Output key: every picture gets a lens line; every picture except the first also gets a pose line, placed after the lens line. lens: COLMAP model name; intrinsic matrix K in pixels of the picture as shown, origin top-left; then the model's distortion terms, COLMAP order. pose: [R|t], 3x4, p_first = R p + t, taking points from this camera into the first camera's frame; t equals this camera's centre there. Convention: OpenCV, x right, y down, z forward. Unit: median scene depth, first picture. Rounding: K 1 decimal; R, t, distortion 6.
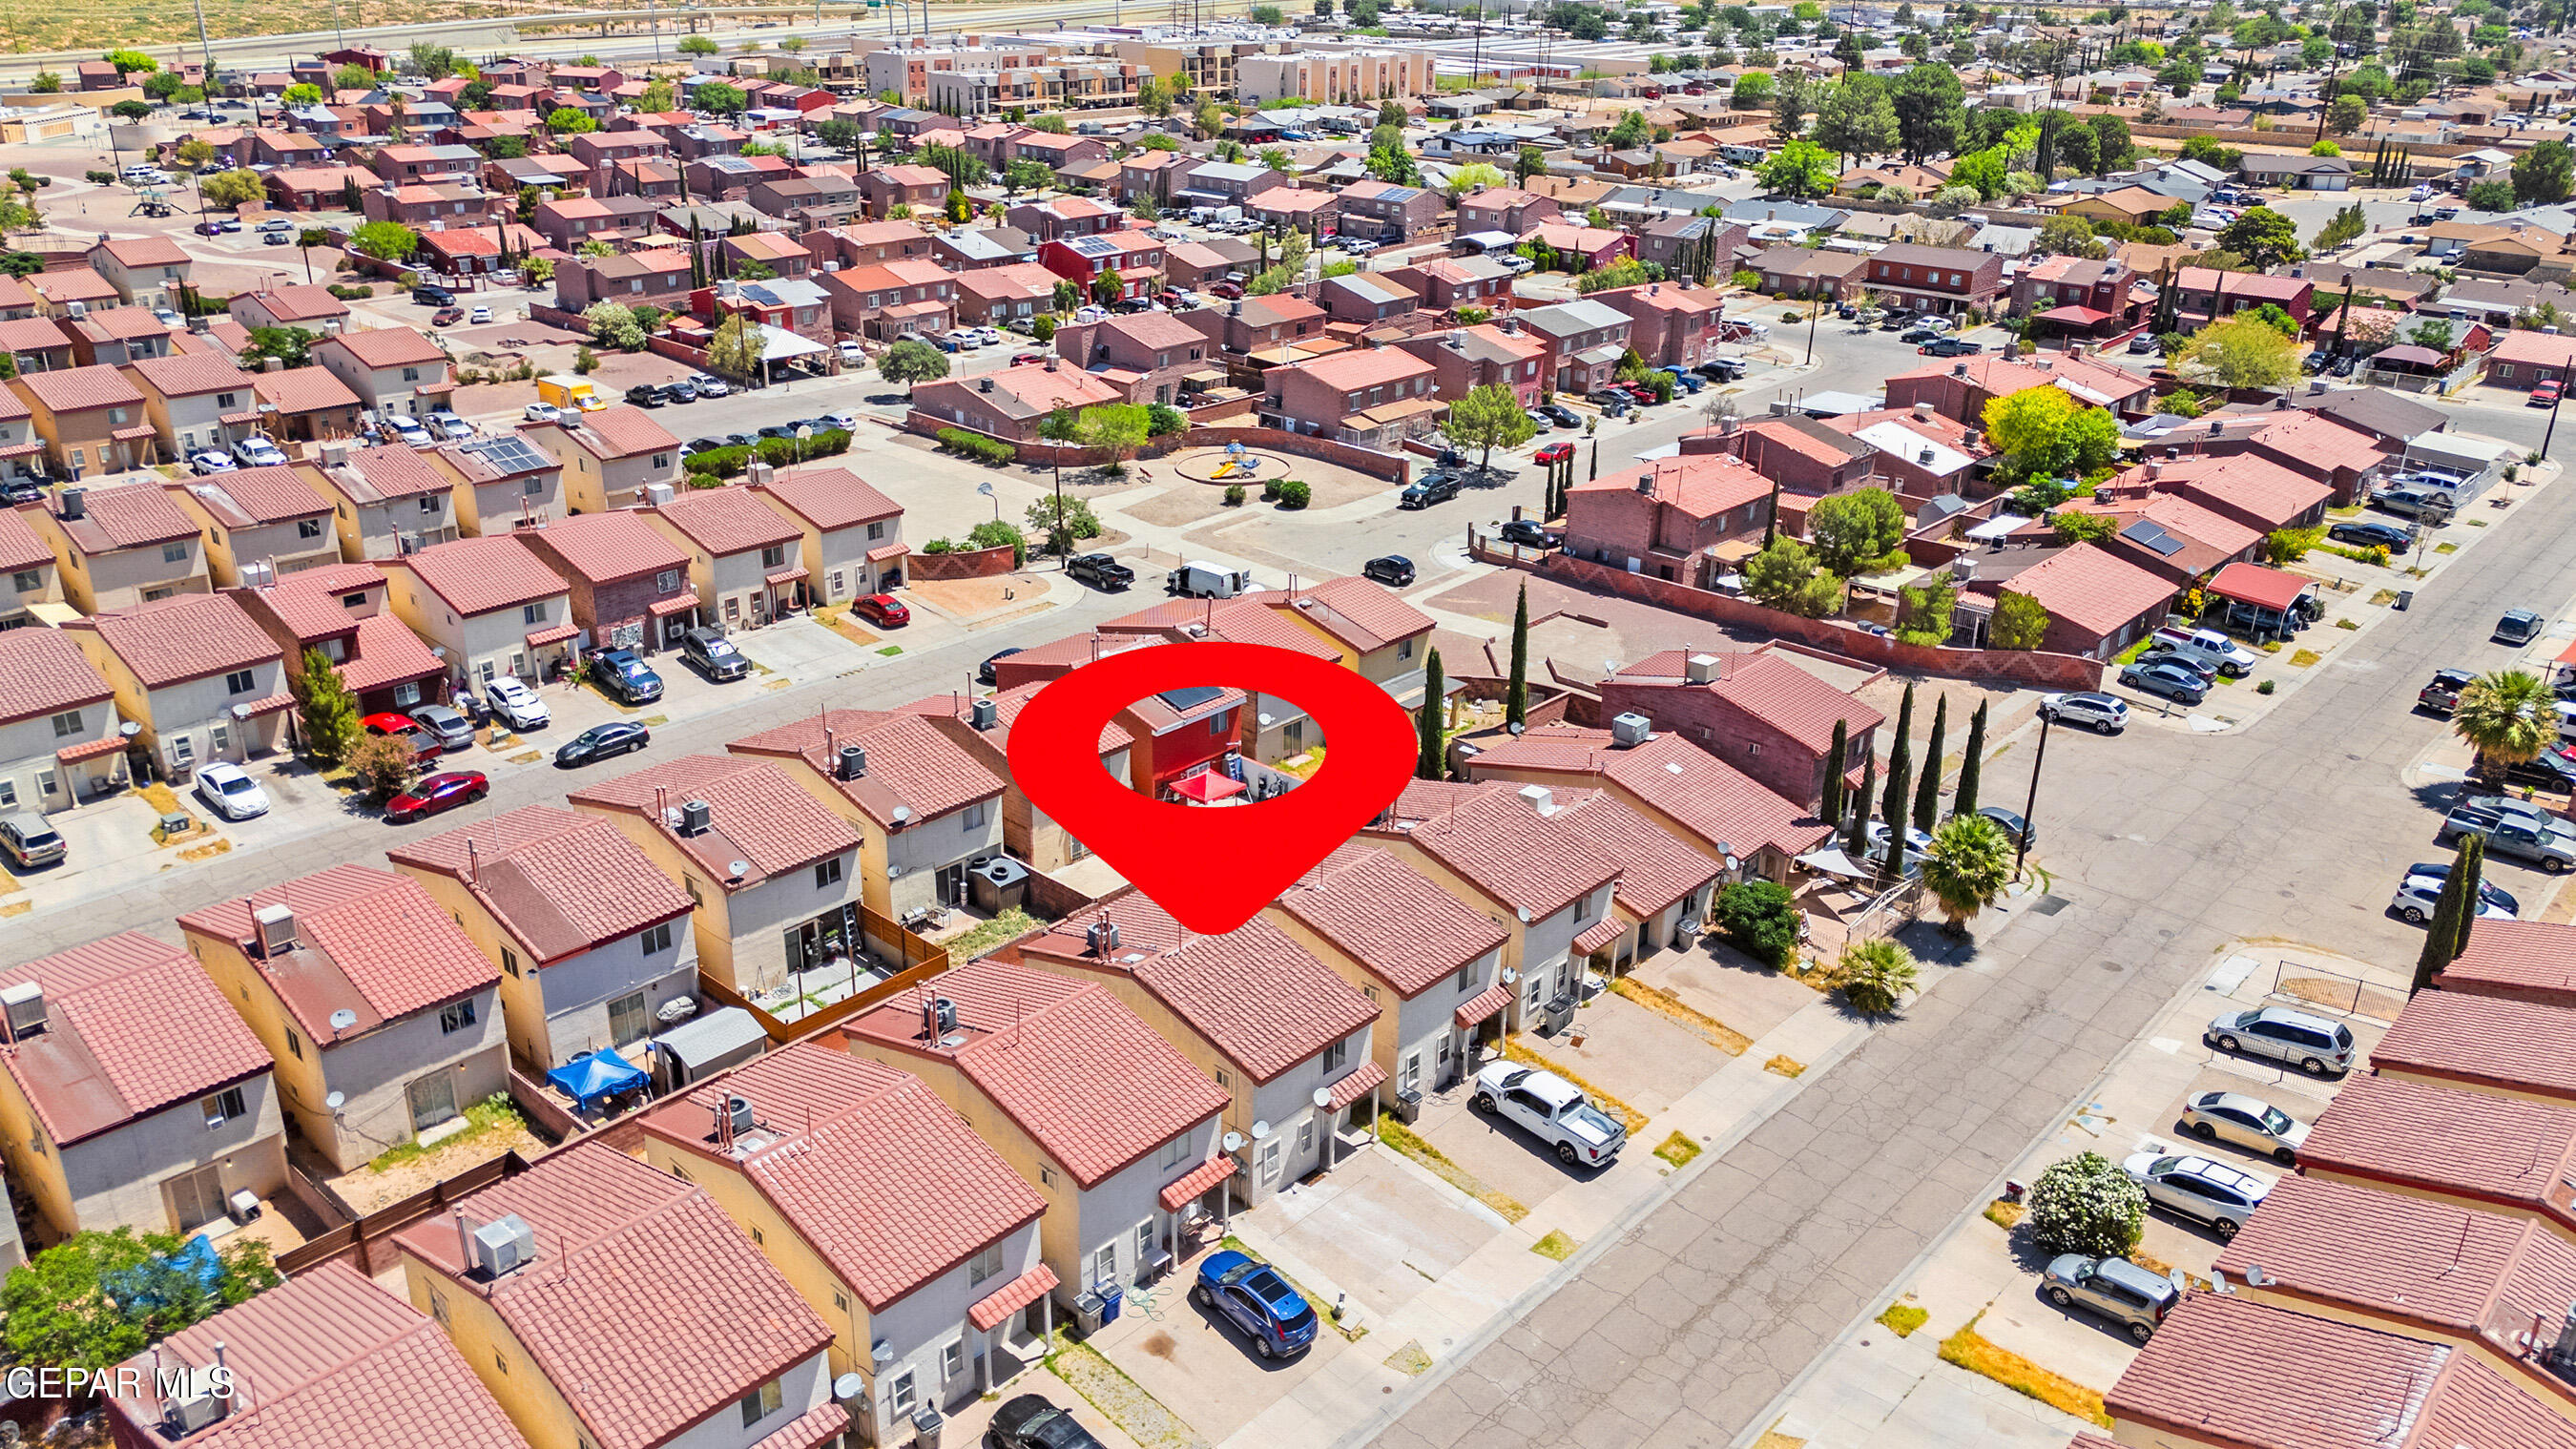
lens RADIAL K [[1927.7, 0, 1288.0], [0, 1927.7, 724.5], [0, 0, 1]] dist [0.042654, 0.002103]
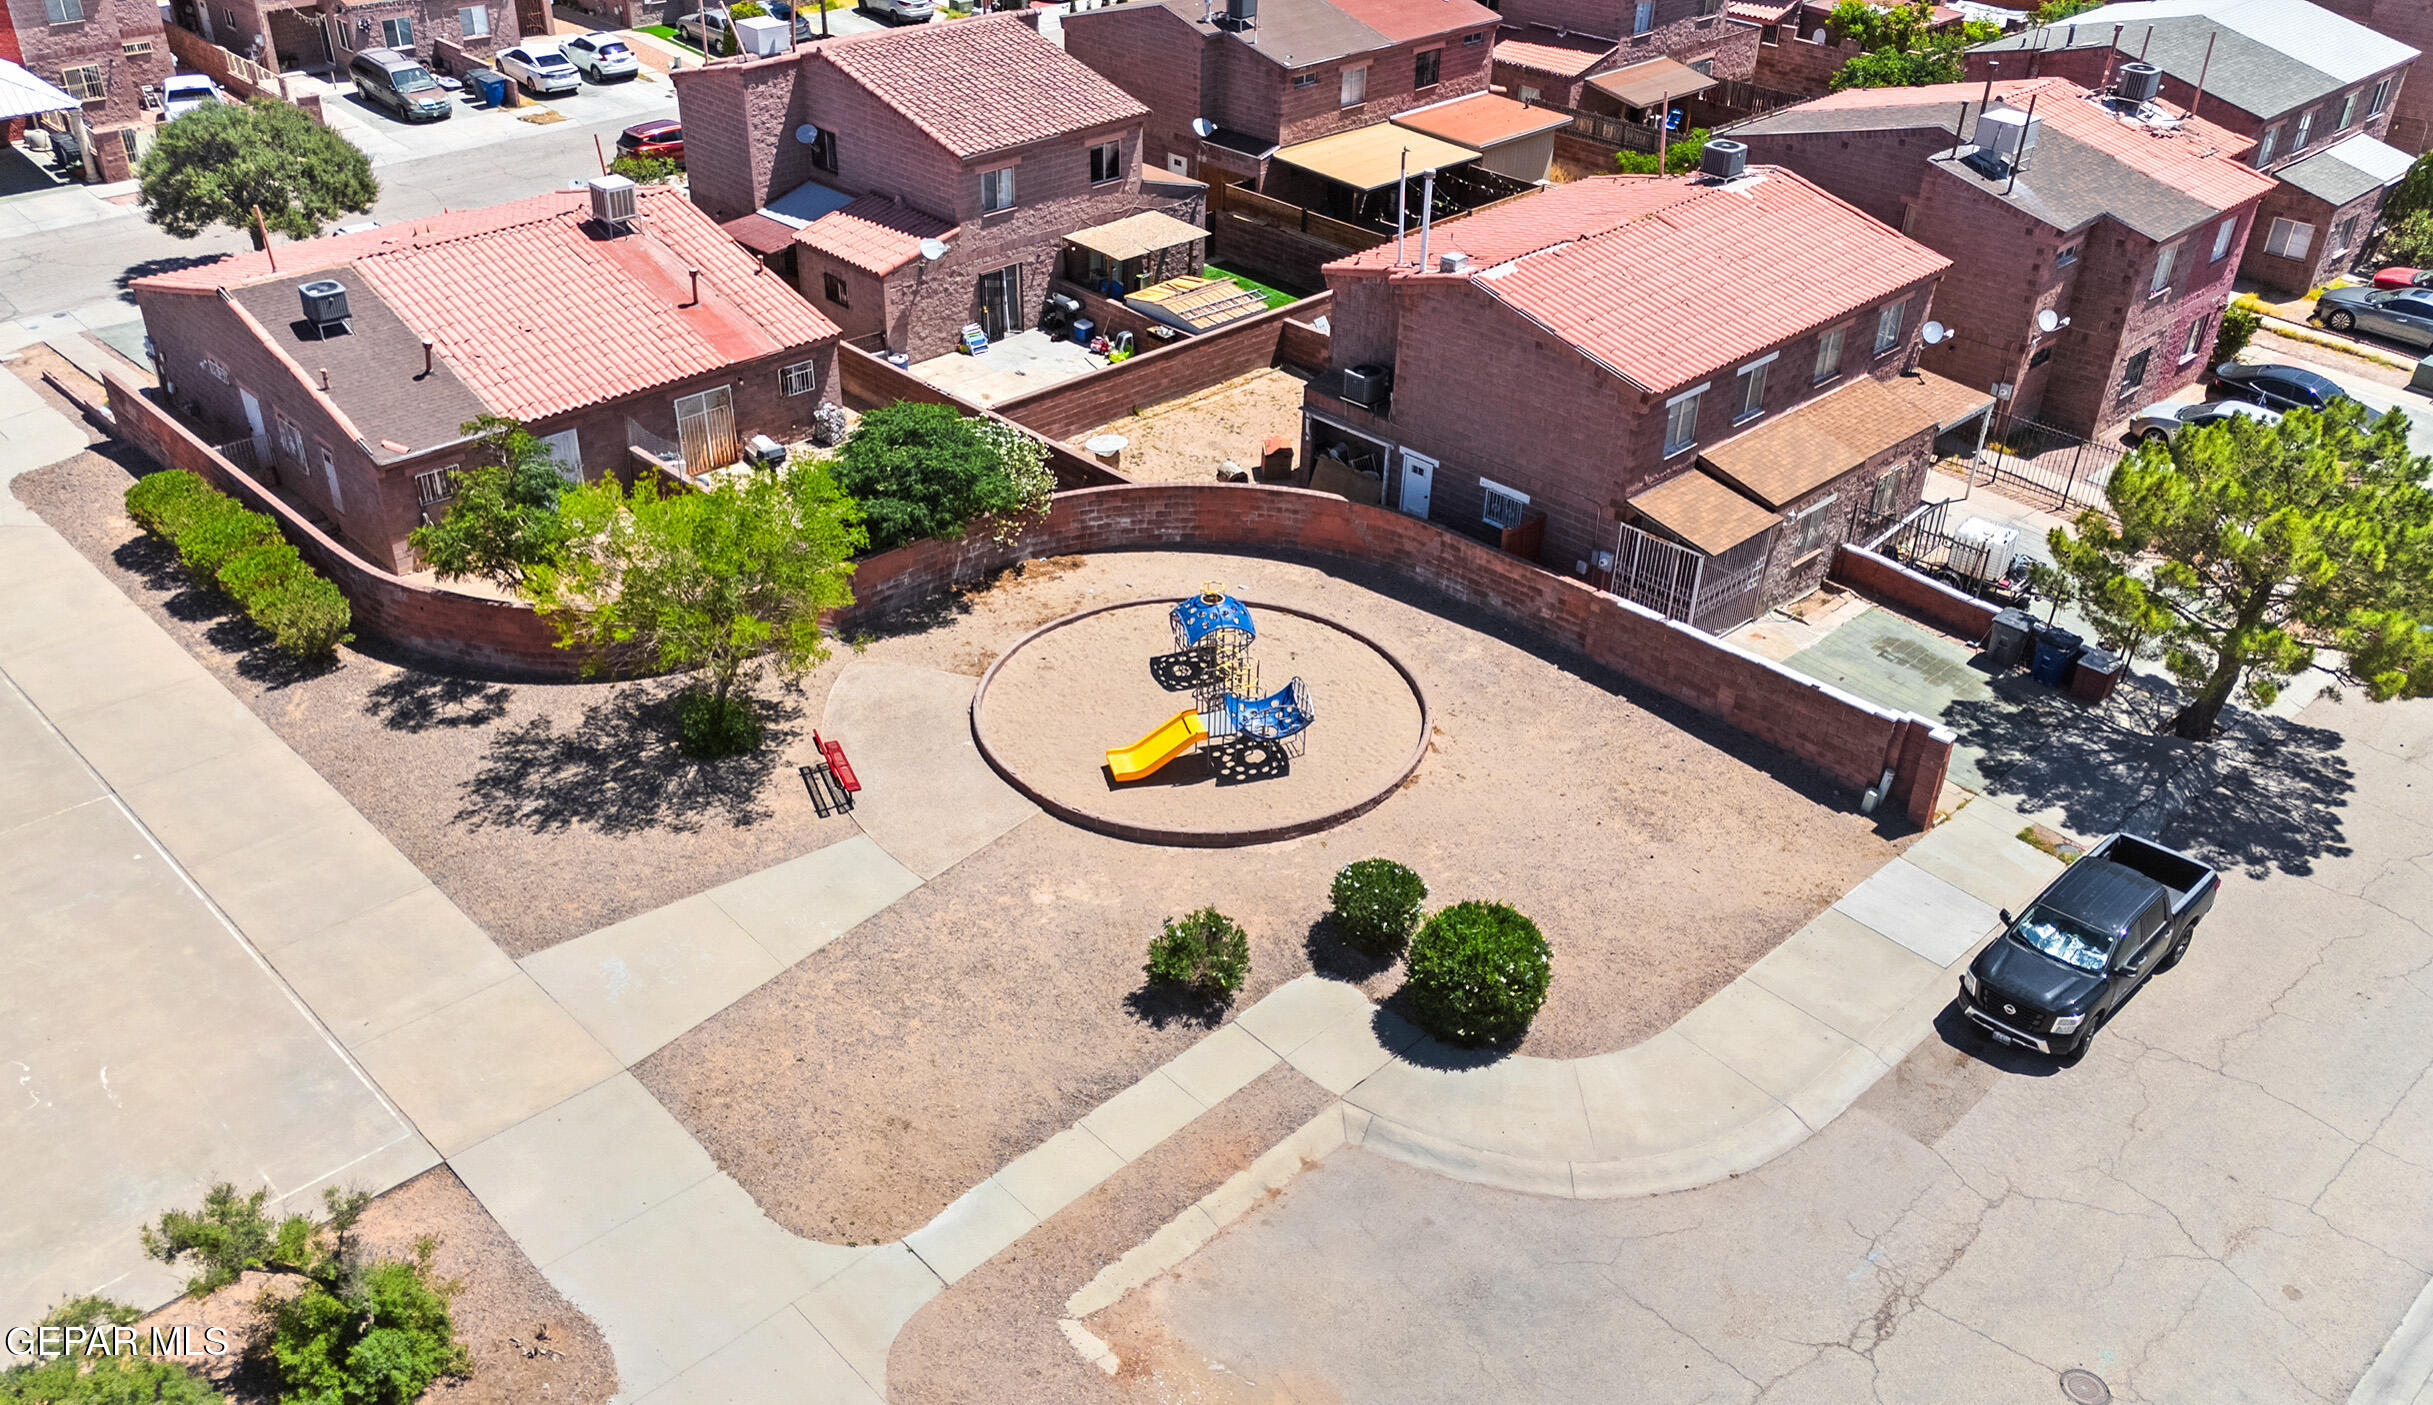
lens RADIAL K [[2076.6, 0, 1177.1], [0, 2076.6, 703.6], [0, 0, 1]] dist [0.029120, -0.004252]
pose [[0.997969, 0.032563, -0.054756, -0.015892], [-0.024676, 0.989986, 0.138995, -0.163799], [0.058734, -0.137362, 0.988778, 0.701079]]
